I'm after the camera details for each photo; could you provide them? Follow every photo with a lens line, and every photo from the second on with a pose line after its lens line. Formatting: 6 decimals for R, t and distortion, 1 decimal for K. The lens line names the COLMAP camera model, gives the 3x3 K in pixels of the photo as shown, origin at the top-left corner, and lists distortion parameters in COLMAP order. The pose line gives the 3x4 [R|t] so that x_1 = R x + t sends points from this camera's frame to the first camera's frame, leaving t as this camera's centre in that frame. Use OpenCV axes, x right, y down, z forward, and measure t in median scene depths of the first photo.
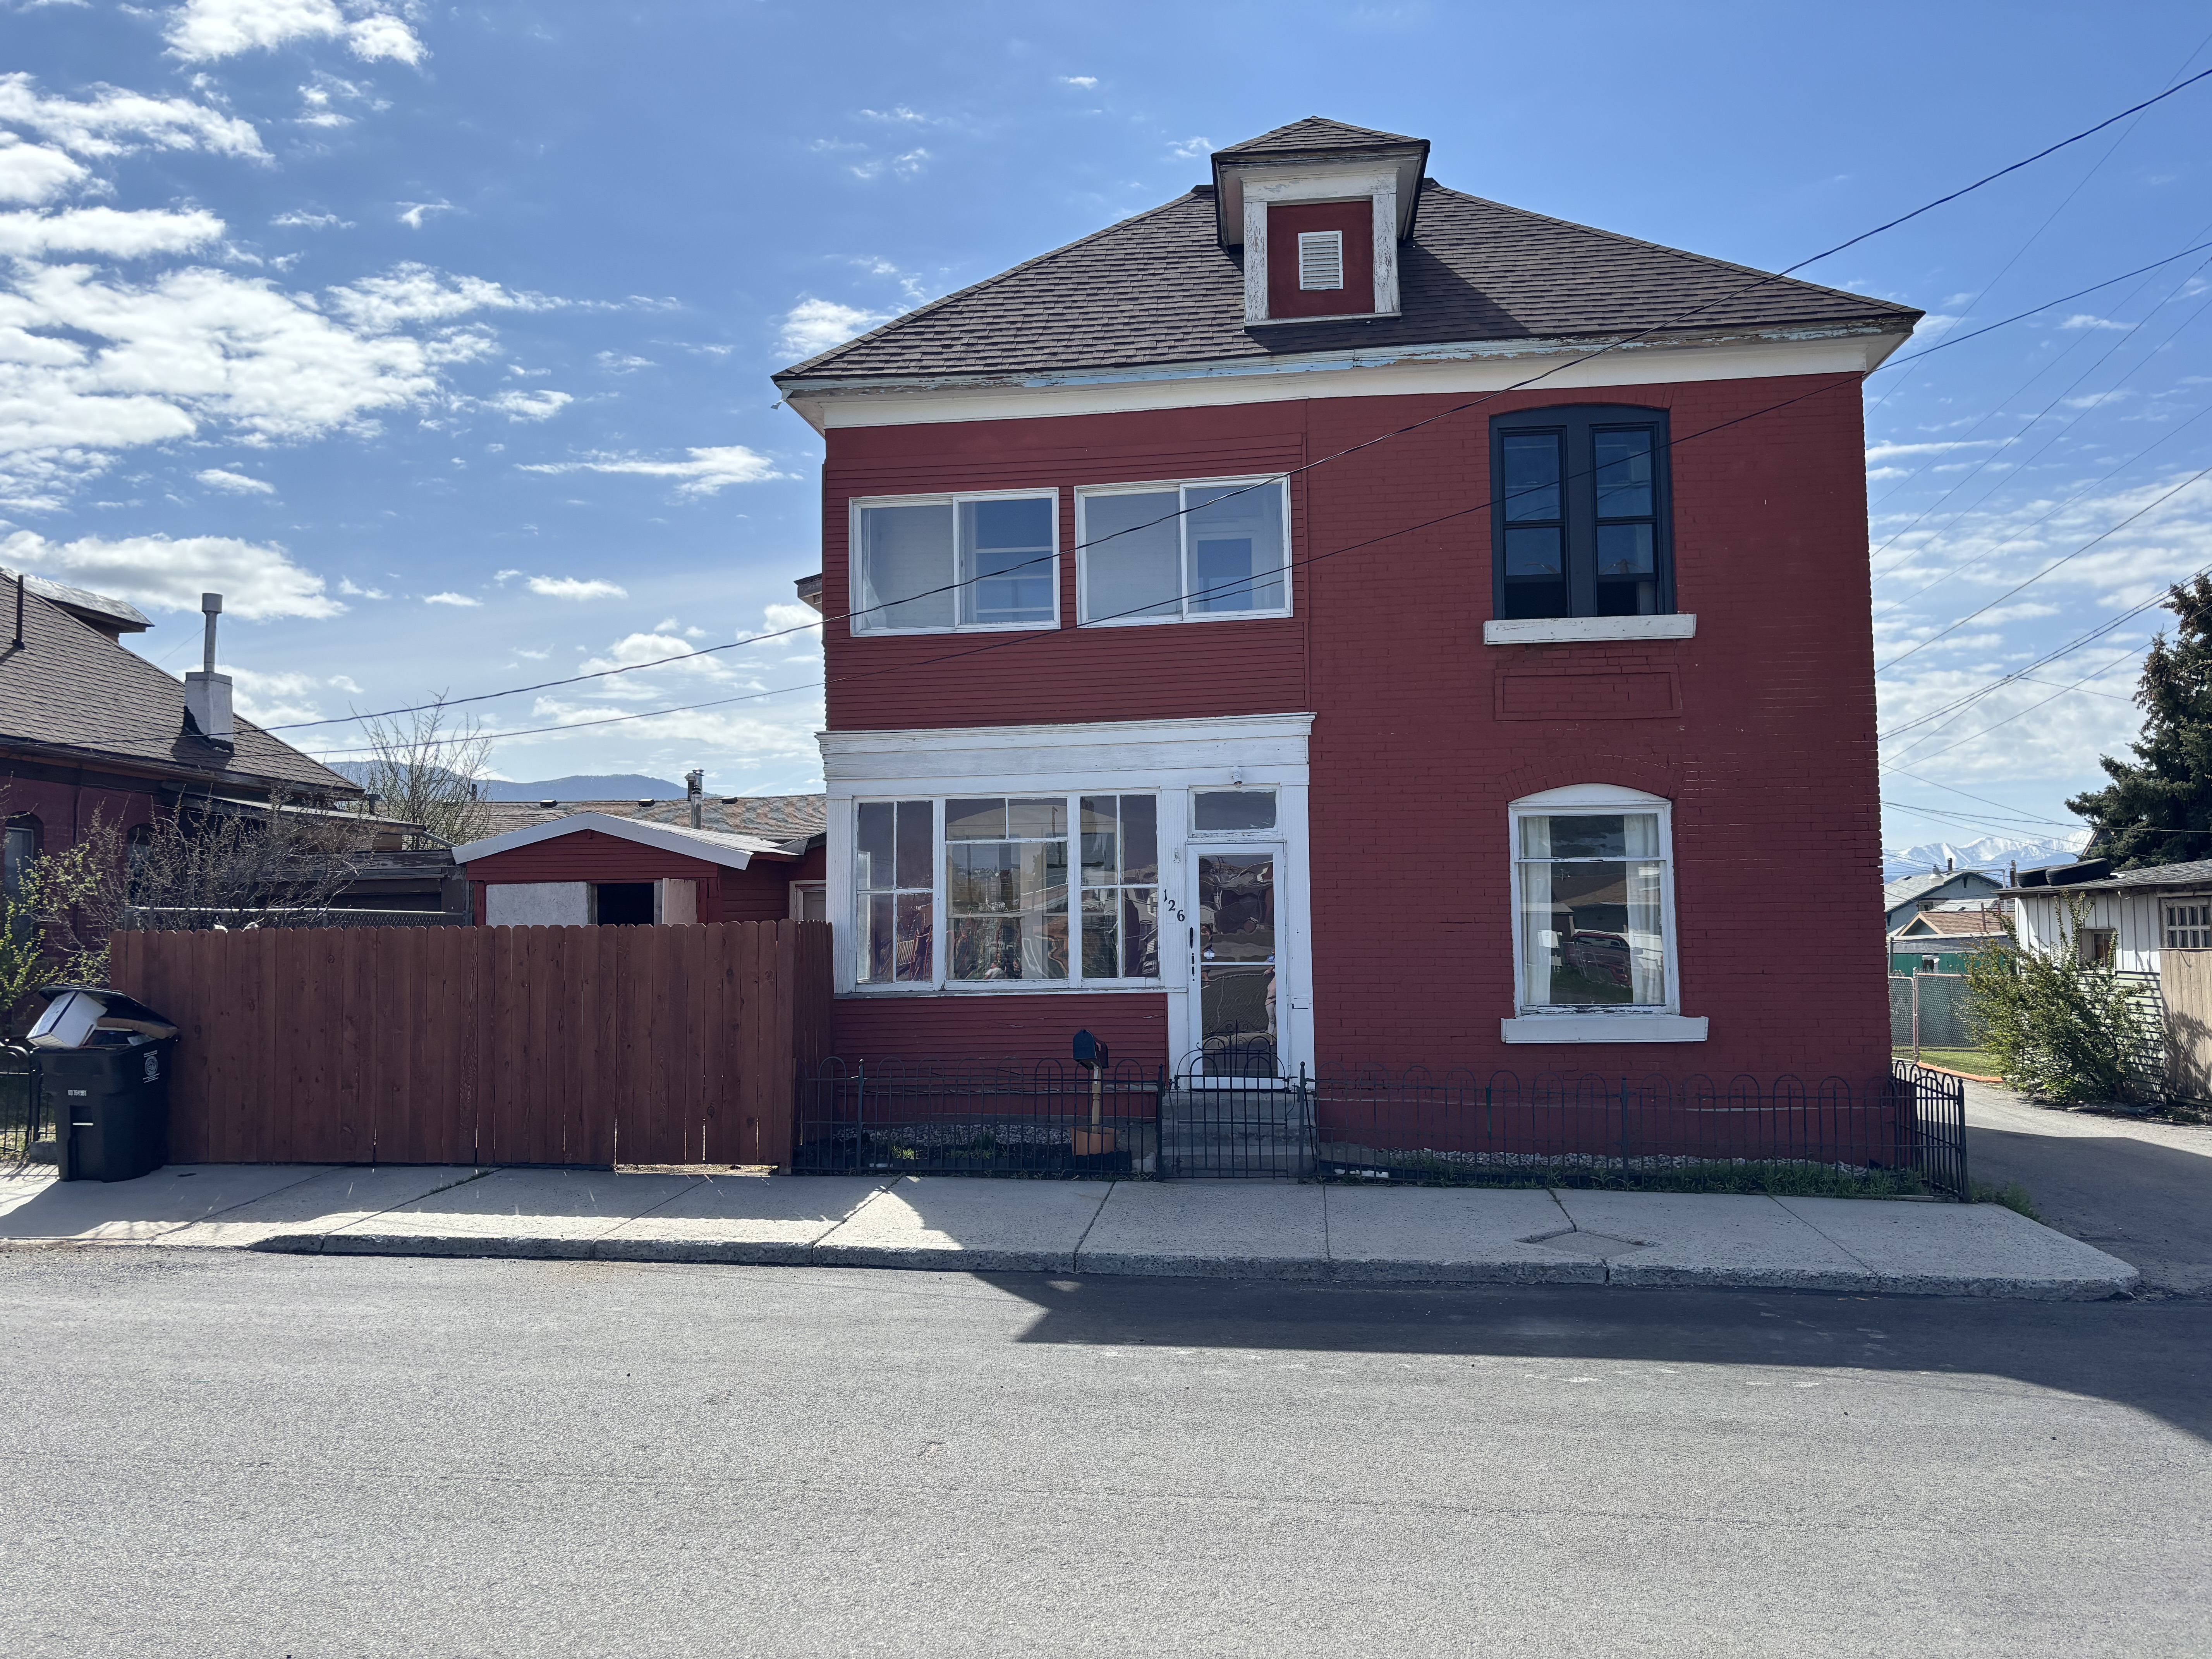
lens RADIAL K [[1681.6, 0, 1106.0], [0, 1681.6, 829.5], [0, 0, 1]] dist [0.028921, 0.000377]
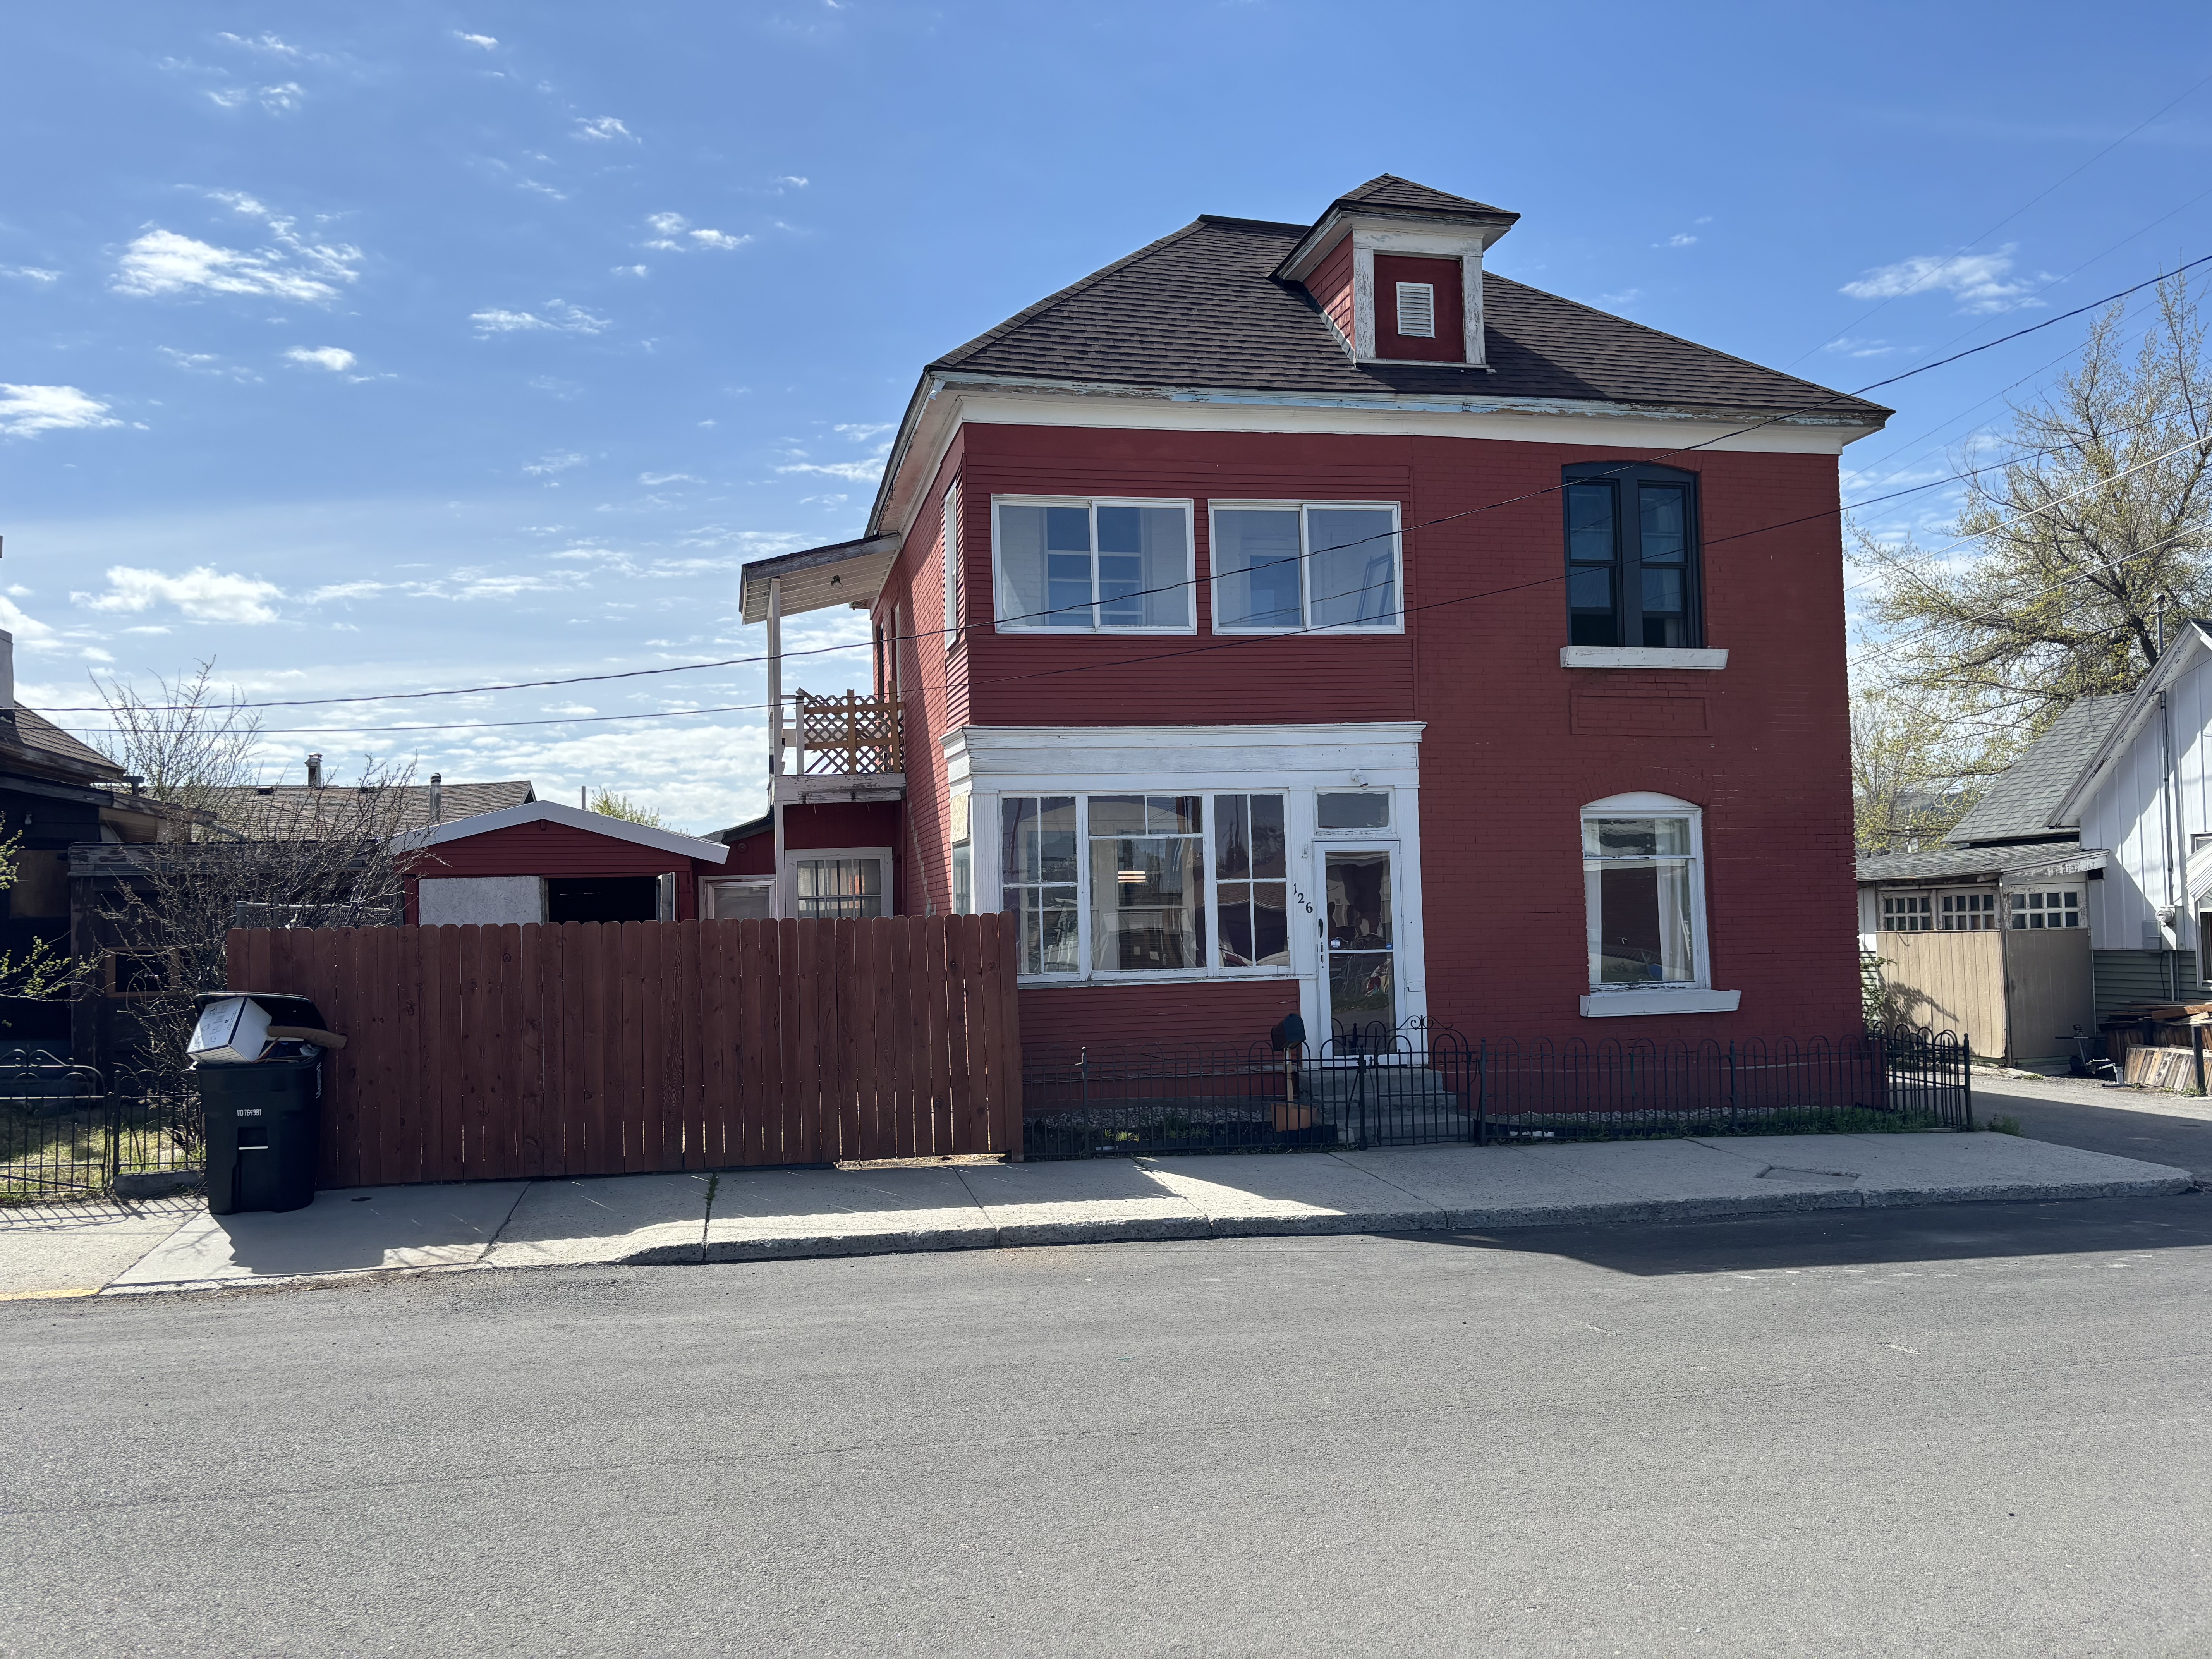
lens RADIAL K [[1686.6, 0, 1101.4], [0, 1686.6, 854.5], [0, 0, 1]] dist [0.023172, -0.000536]
pose [[0.944662, 0.005740, 0.327995, -0.437044], [-0.010693, 0.999854, 0.013301, 0.004390], [-0.327871, -0.016072, 0.944586, 0.024562]]
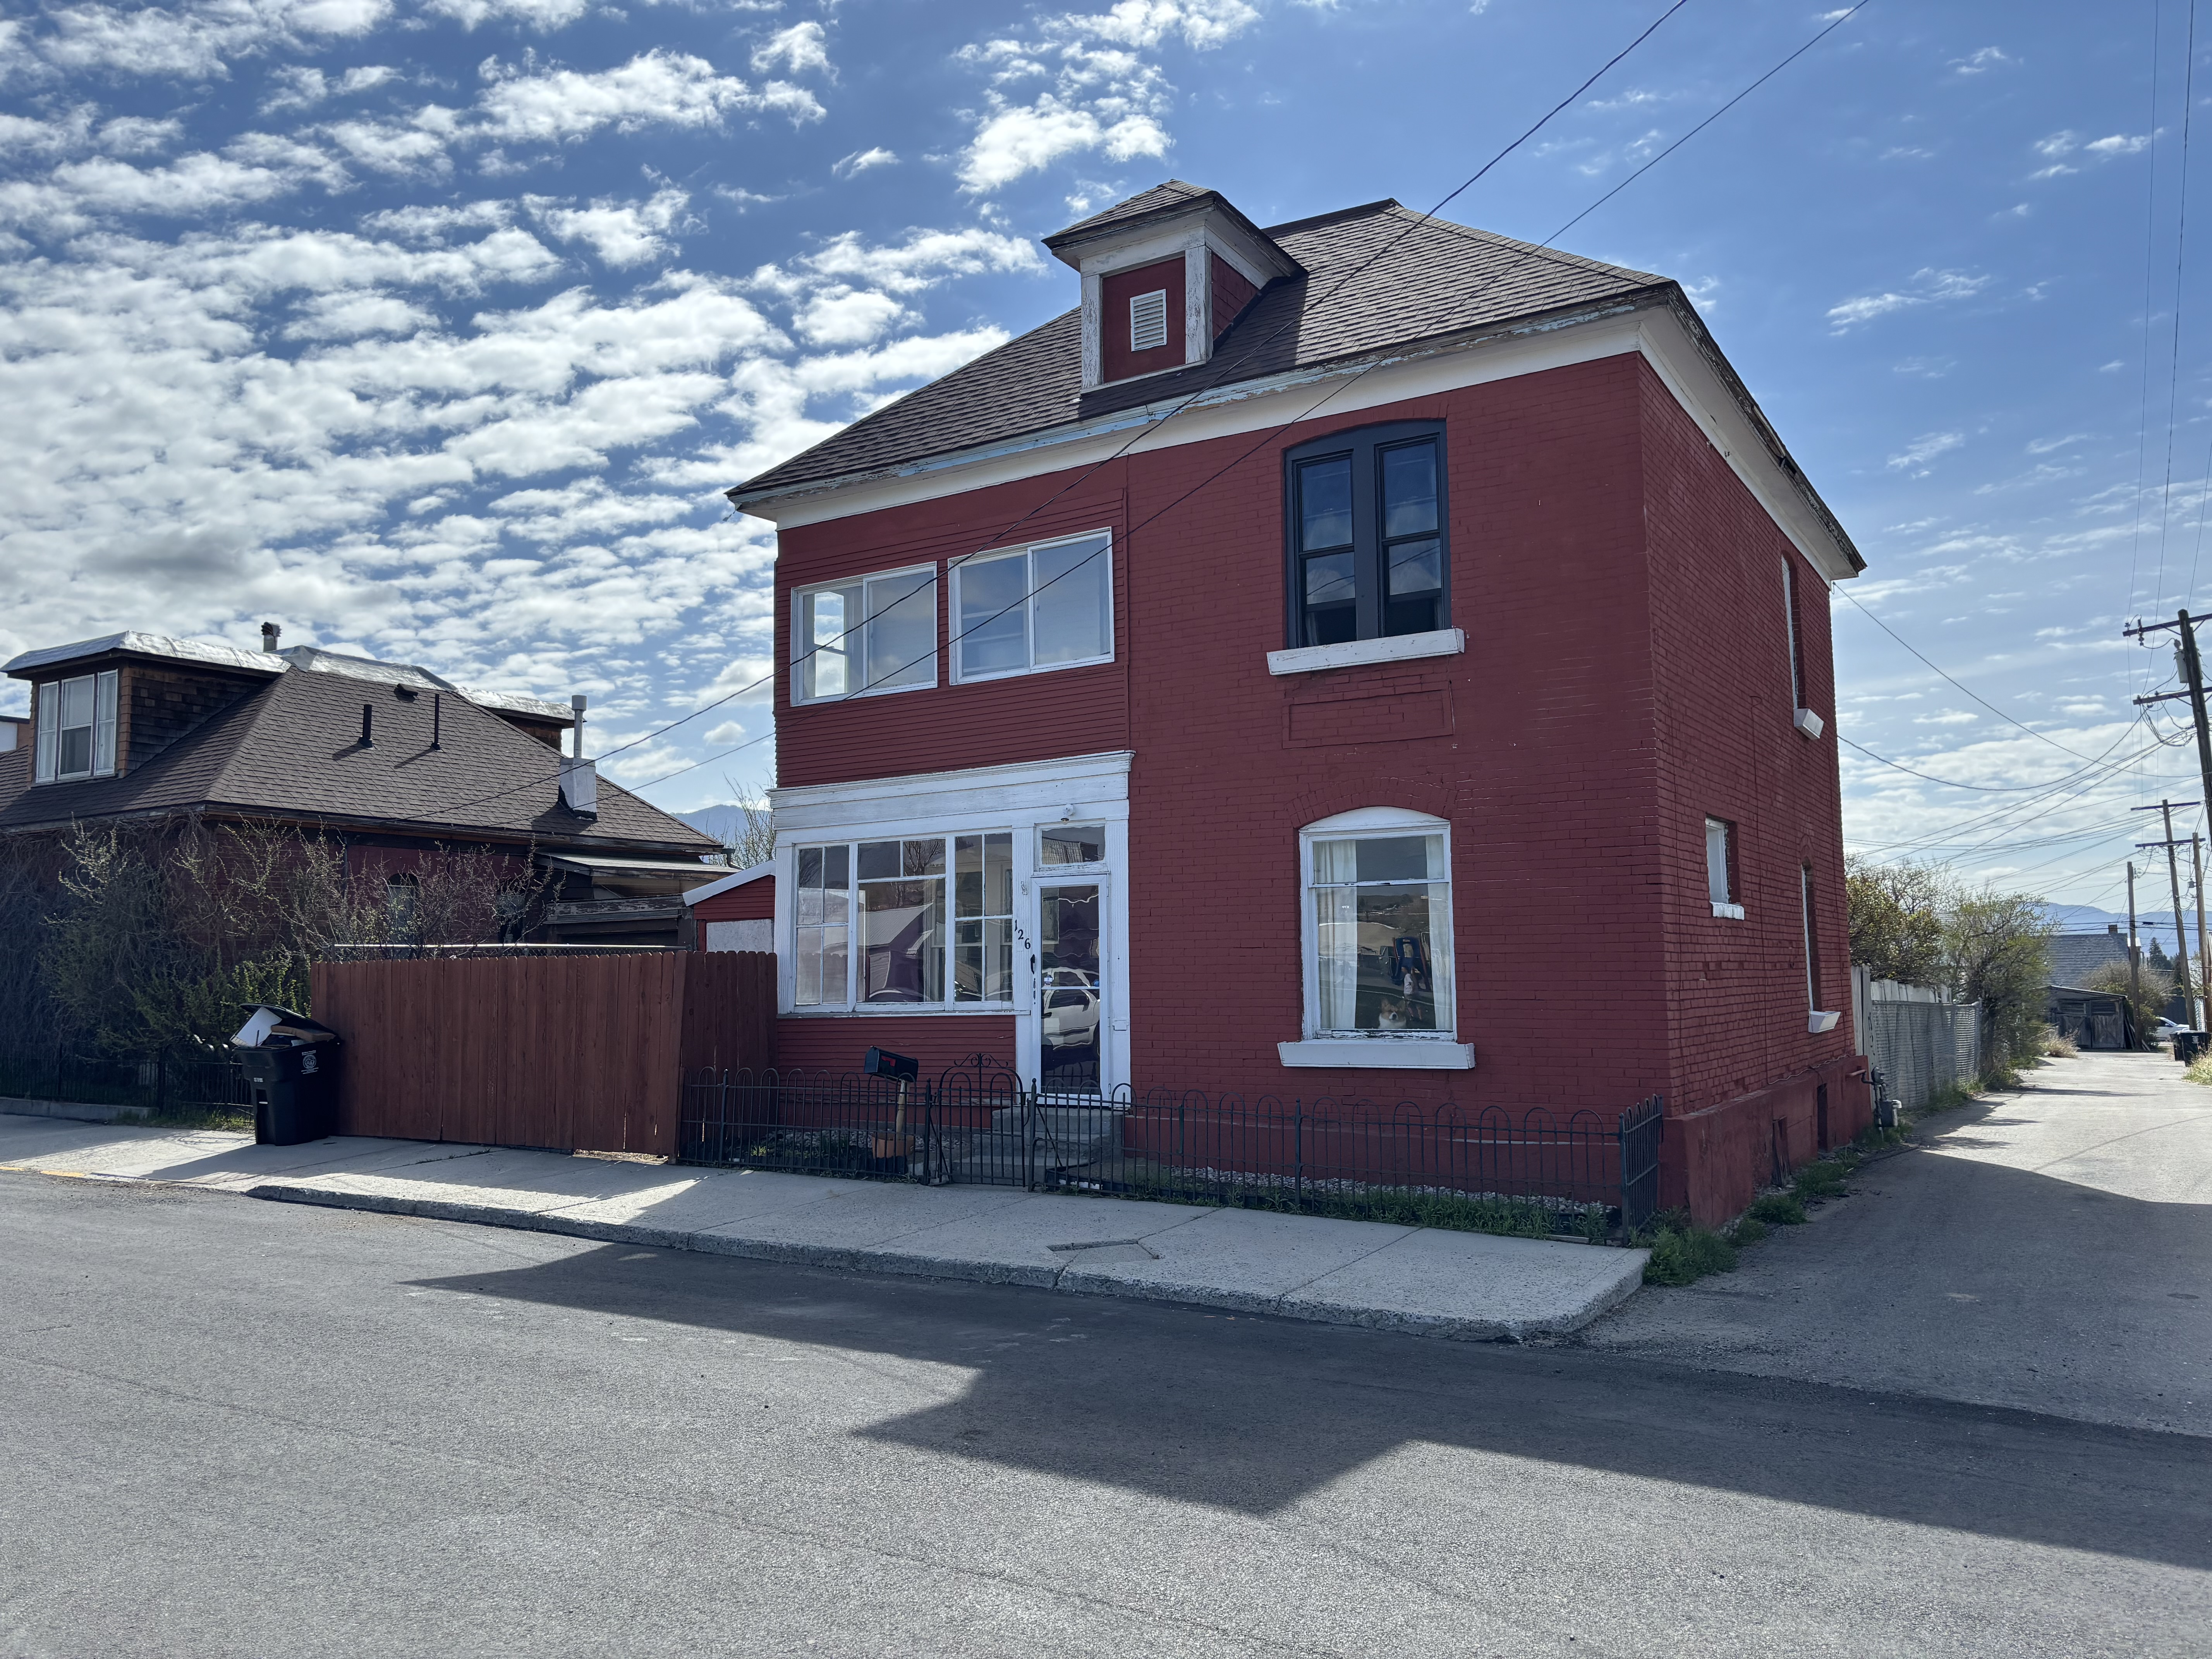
lens RADIAL K [[1662.7, 0, 1107.0], [0, 1662.7, 836.2], [0, 0, 1]] dist [0.097712, -0.179818]
pose [[0.908204, -0.035325, -0.417035, 0.545719], [0.029119, 0.999350, -0.021237, 0.006237], [0.417514, 0.007144, 0.908642, 0.041735]]
